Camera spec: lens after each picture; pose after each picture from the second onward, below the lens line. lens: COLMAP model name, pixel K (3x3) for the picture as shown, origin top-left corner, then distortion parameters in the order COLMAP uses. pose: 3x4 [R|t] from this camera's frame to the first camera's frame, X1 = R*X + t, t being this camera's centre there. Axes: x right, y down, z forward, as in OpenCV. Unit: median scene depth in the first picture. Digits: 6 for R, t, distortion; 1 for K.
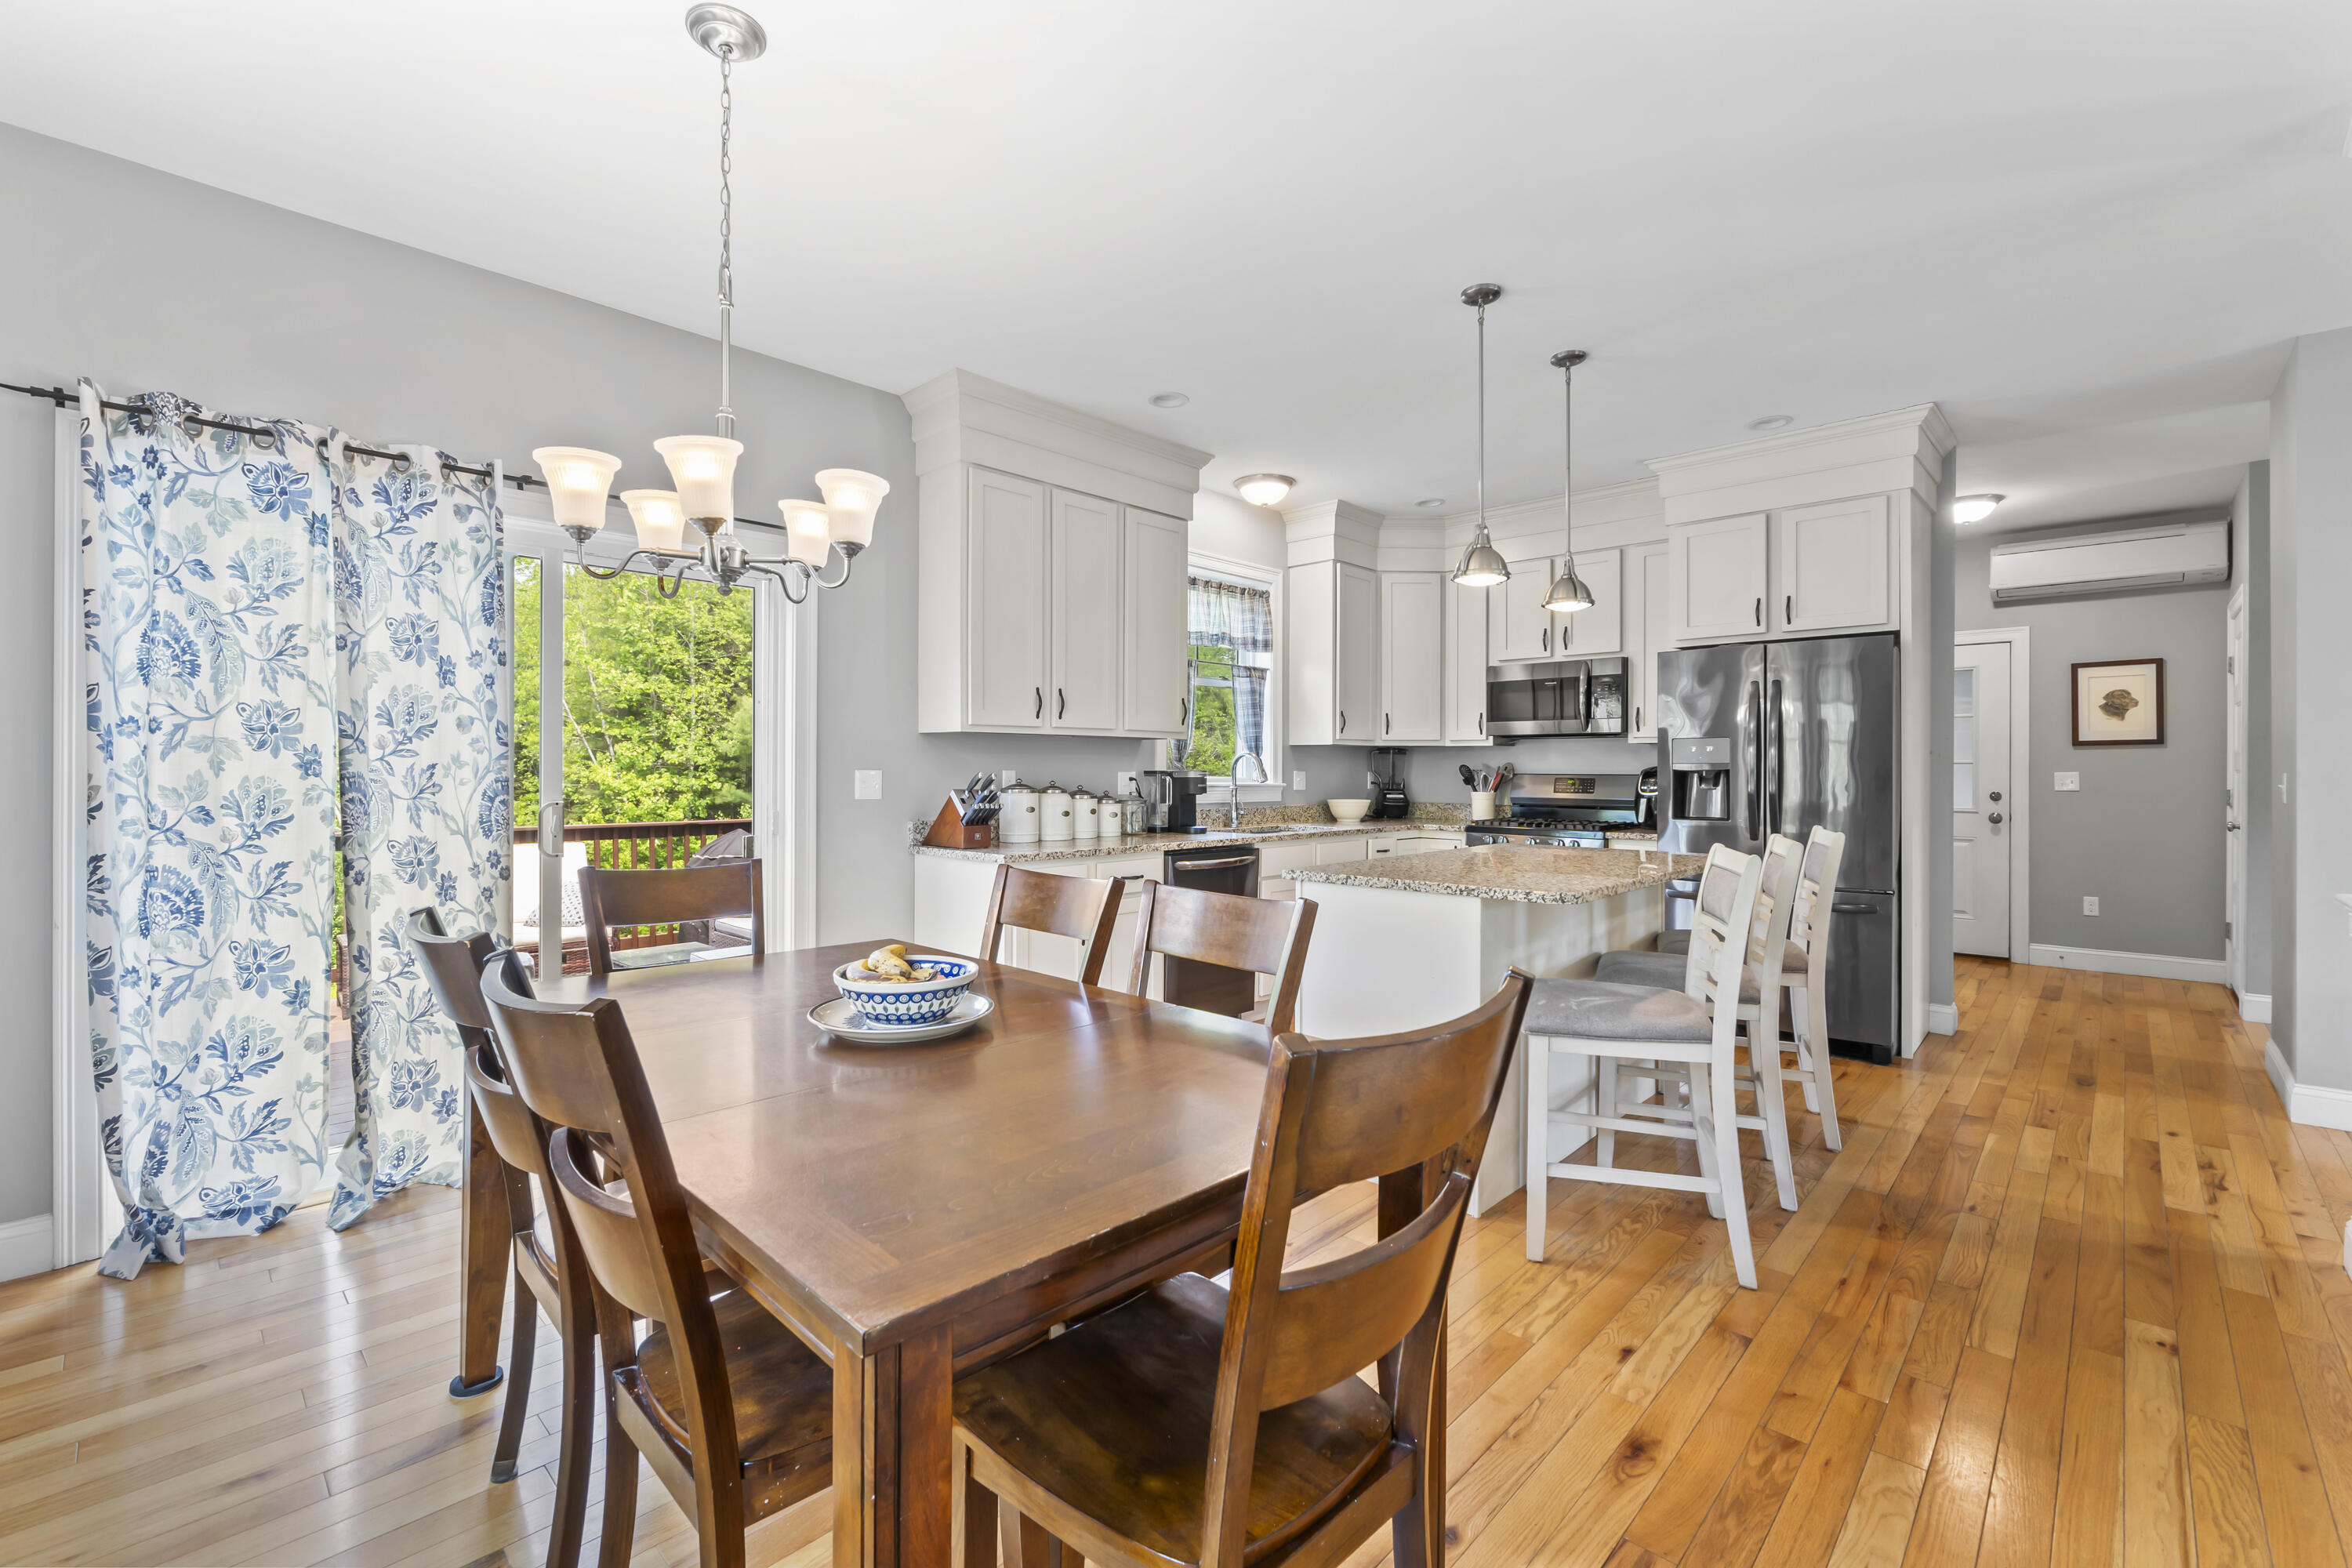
lens RADIAL K [[1002.5, 0, 1172.3], [0, 1002.5, 770.9], [0, 0, 1]] dist [-0.008150, 0.000430]
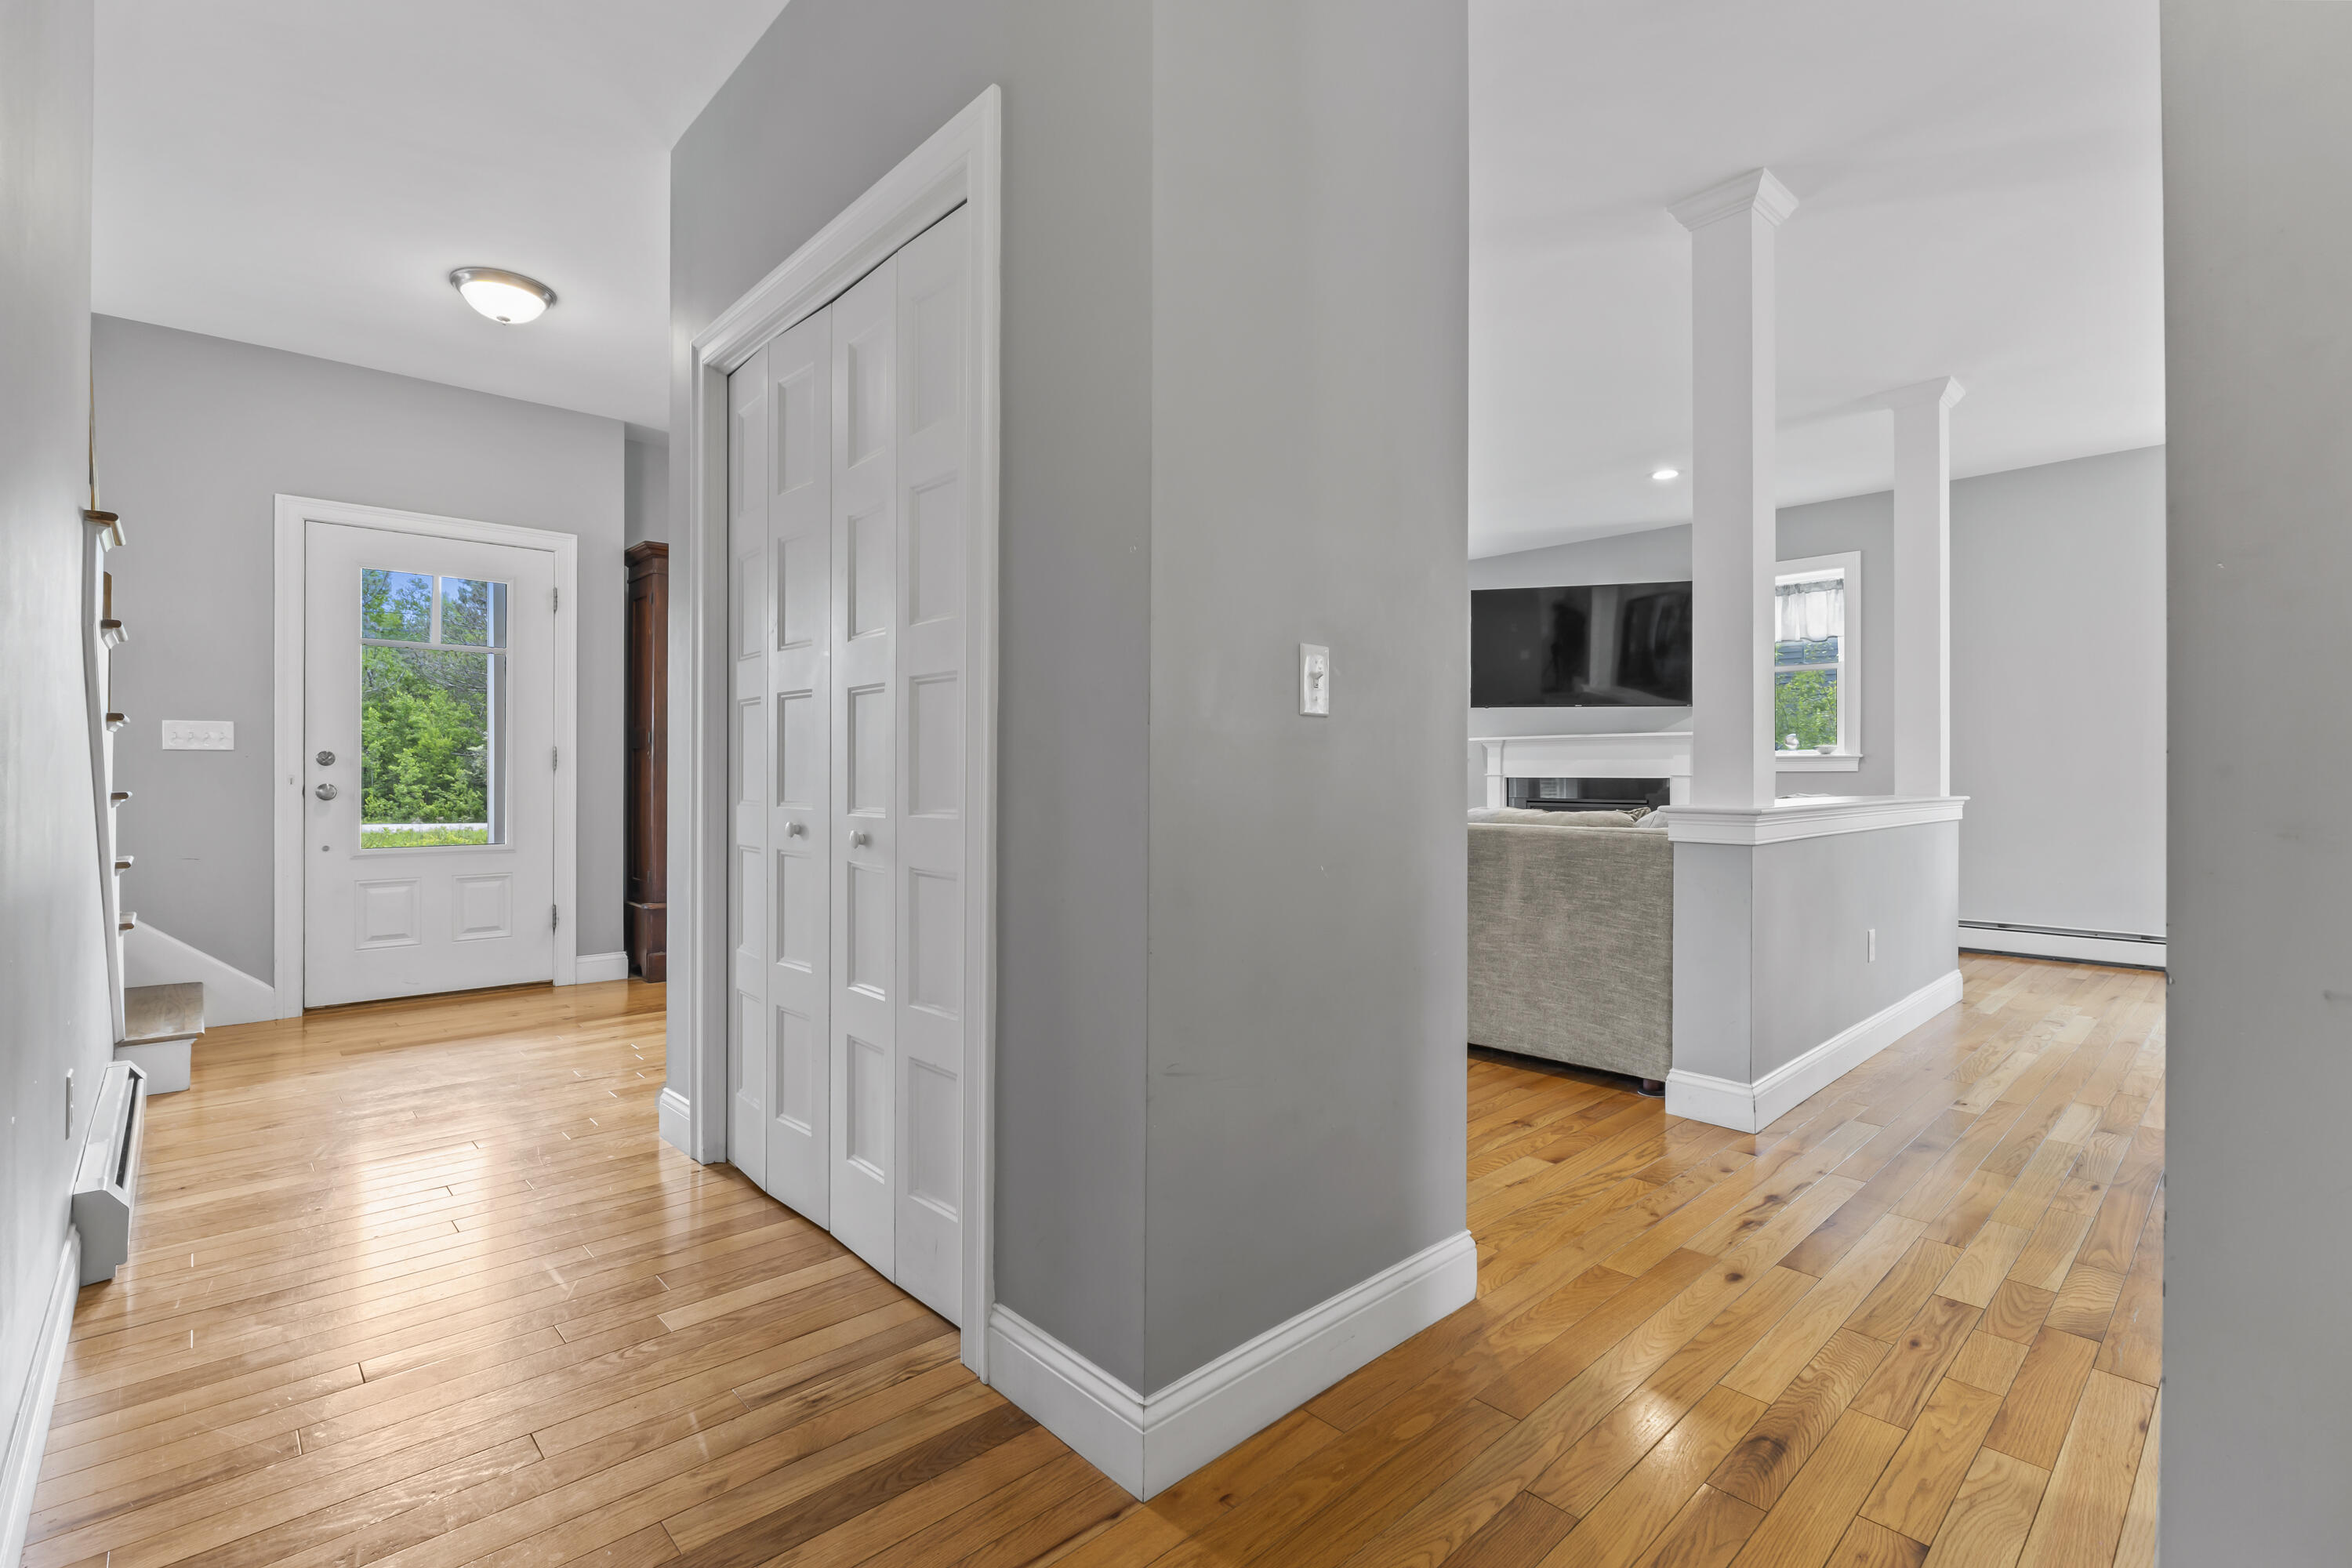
lens RADIAL K [[1071.6, 0, 1170.6], [0, 1071.6, 775.4], [0, 0, 1]] dist [-0.002007, -0.001126]
pose [[-0.998486, -0.005527, 0.054724, 0.923582], [-0.005635, 0.999982, -0.001817, 0.047230], [-0.054713, -0.002123, -0.998500, 1.169829]]
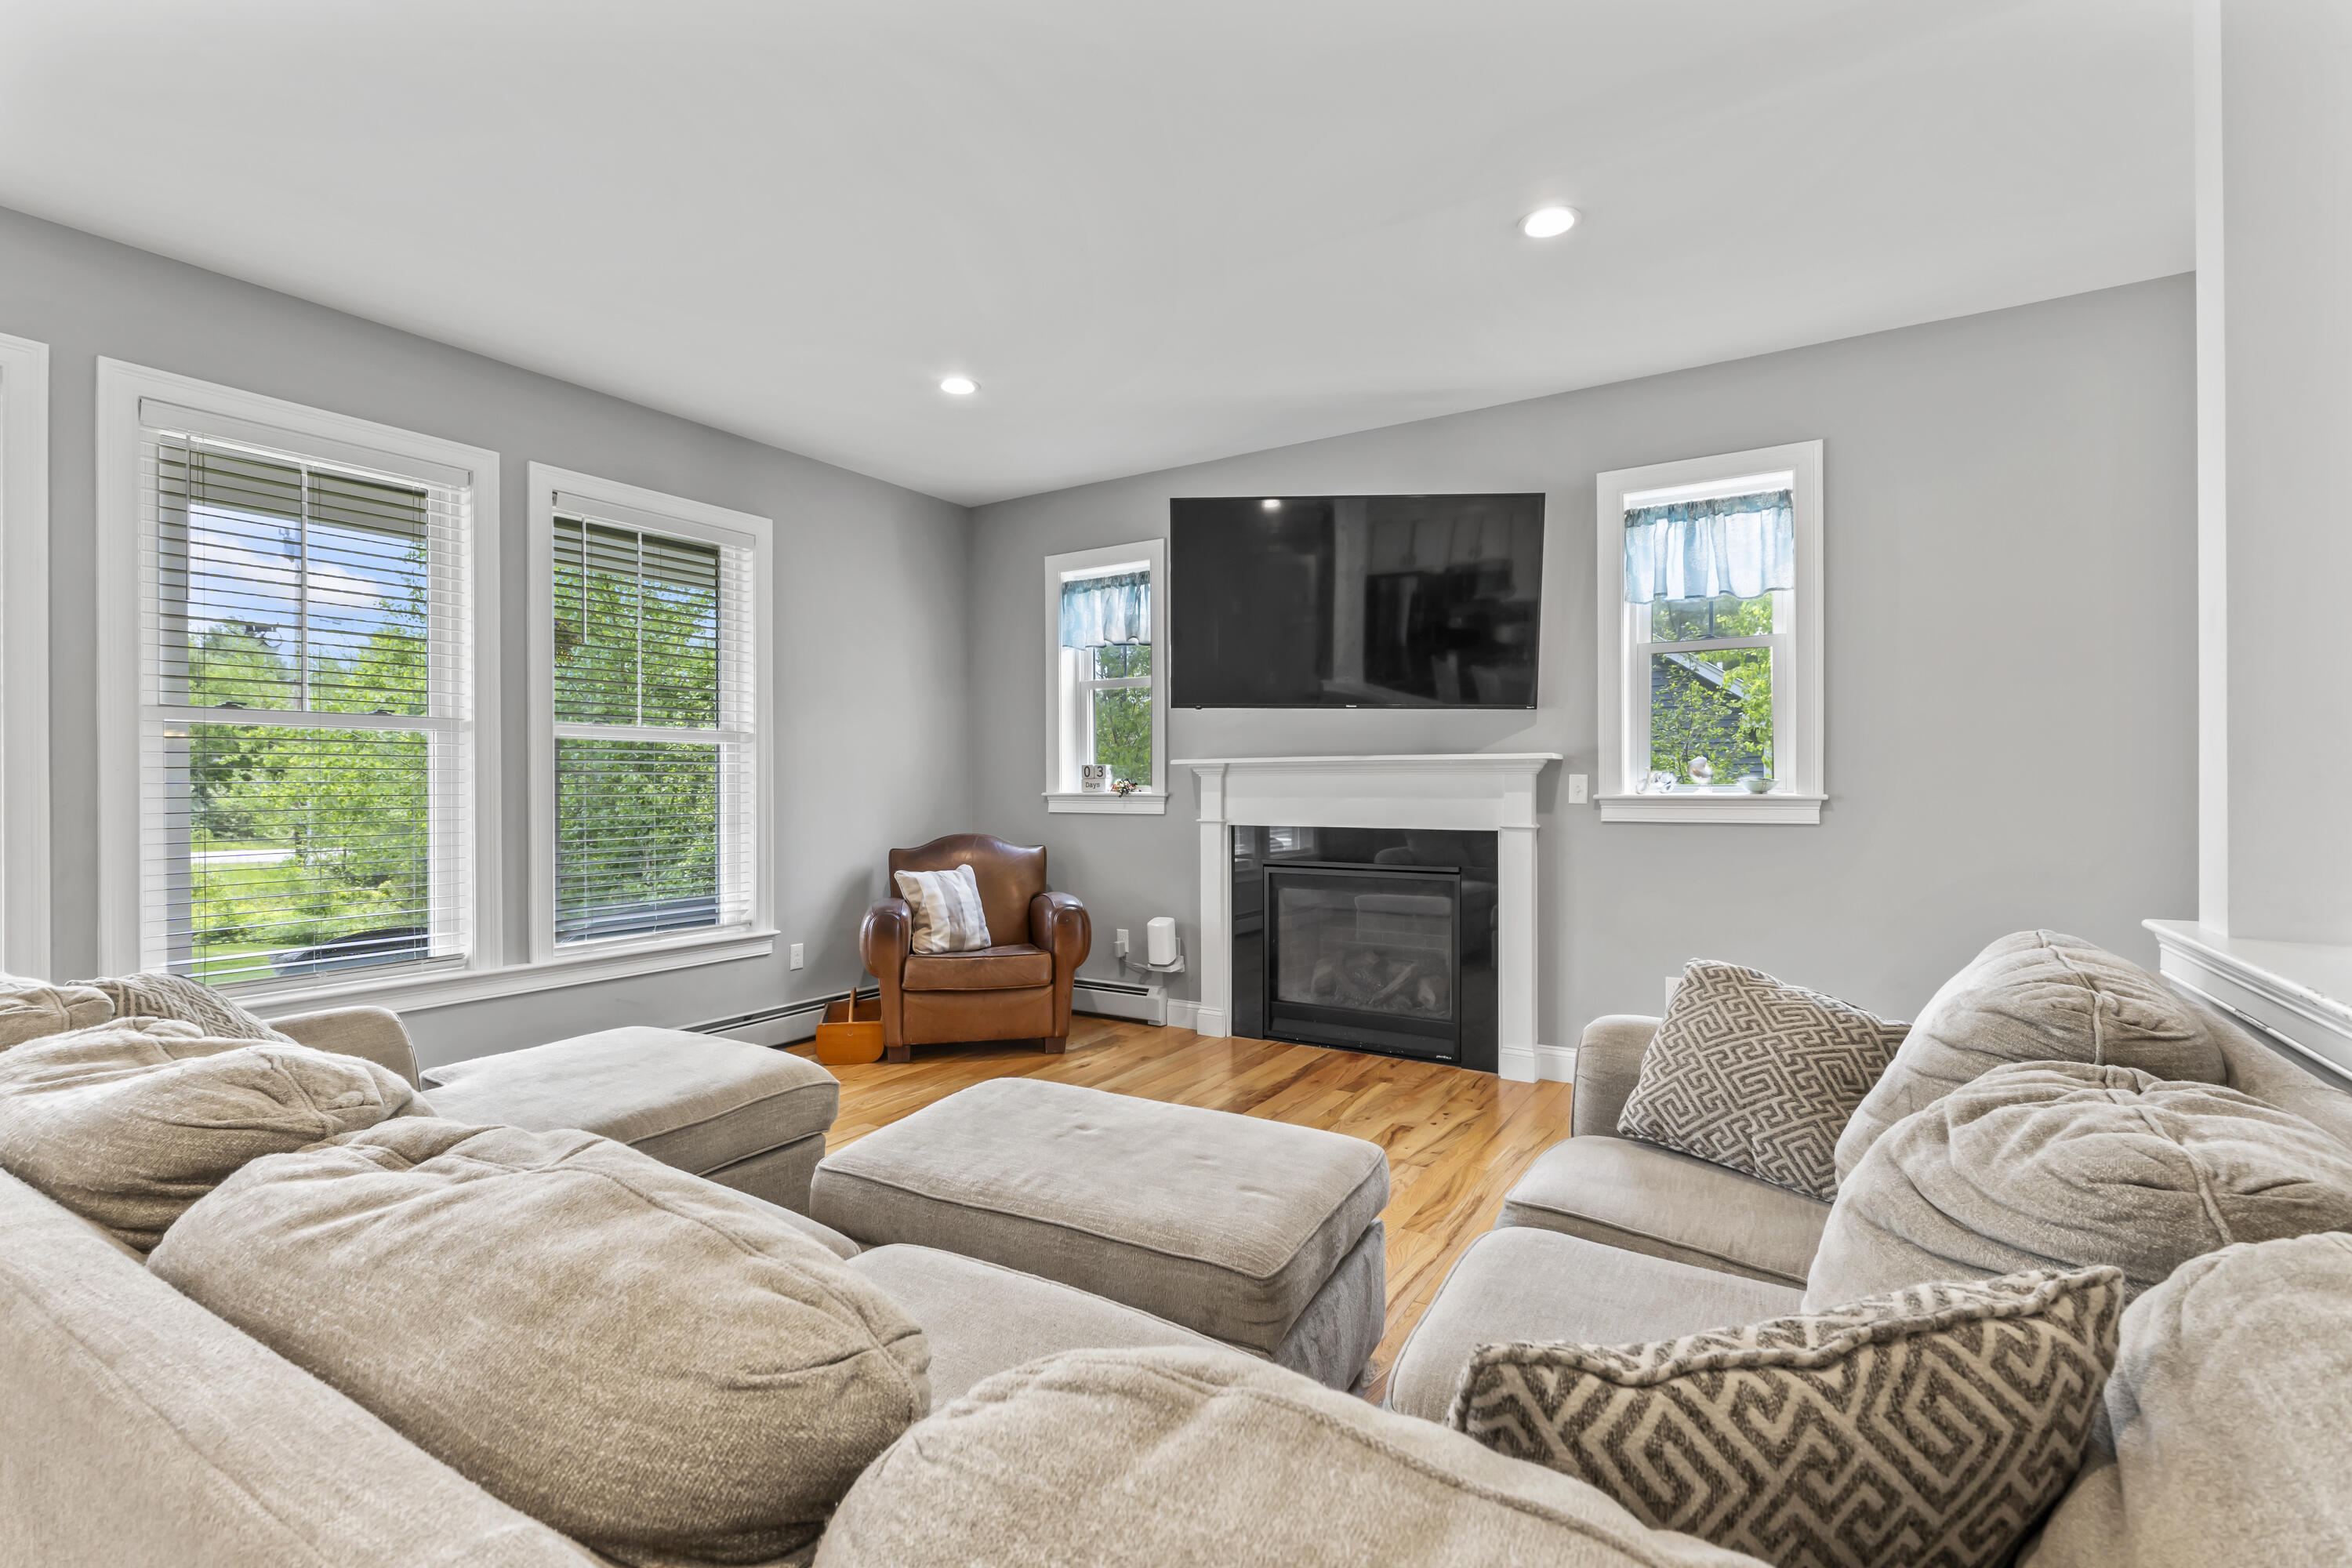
lens RADIAL K [[1071.6, 0, 1167.5], [0, 1071.6, 793.2], [0, 0, 1]] dist [-0.002007, -0.001126]
pose [[-0.980048, 0.002093, -0.198748, 0.745884], [0.001109, 0.999987, 0.005064, 0.007679], [0.198756, 0.004742, -0.980038, 0.428027]]
